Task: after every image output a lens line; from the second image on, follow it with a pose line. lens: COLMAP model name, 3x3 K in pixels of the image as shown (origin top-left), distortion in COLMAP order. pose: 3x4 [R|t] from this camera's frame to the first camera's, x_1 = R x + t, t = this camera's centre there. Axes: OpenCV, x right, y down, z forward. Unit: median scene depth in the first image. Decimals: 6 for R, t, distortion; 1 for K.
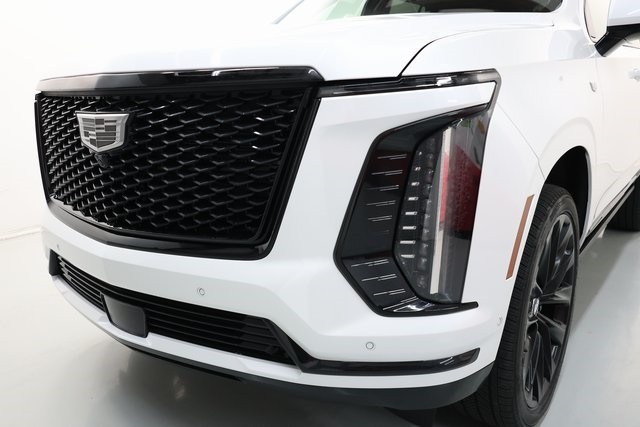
lens RADIAL K [[534.4, 0, 313.6], [0, 534.4, 215.2], [0, 0, 1]] dist [0.017828, 0.000274]
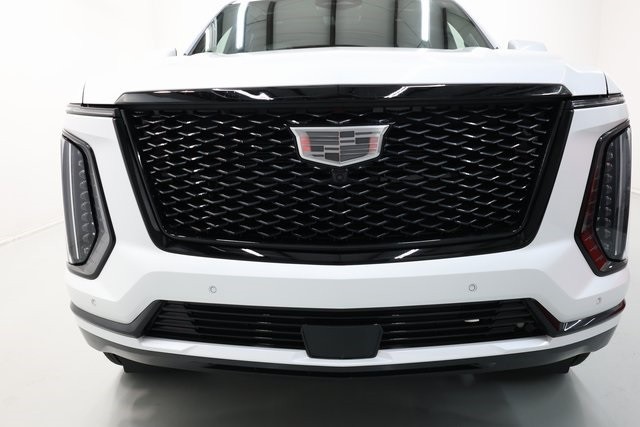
lens RADIAL K [[628.7, 0, 320.6], [0, 628.7, 228.4], [0, 0, 1]] dist [0.004628, 0.000000]
pose [[0.809430, -0.098311, 0.578929, -1.154113], [0.131758, 0.991154, -0.015905, 0.005163], [-0.572244, 0.089153, 0.815223, 0.124108]]
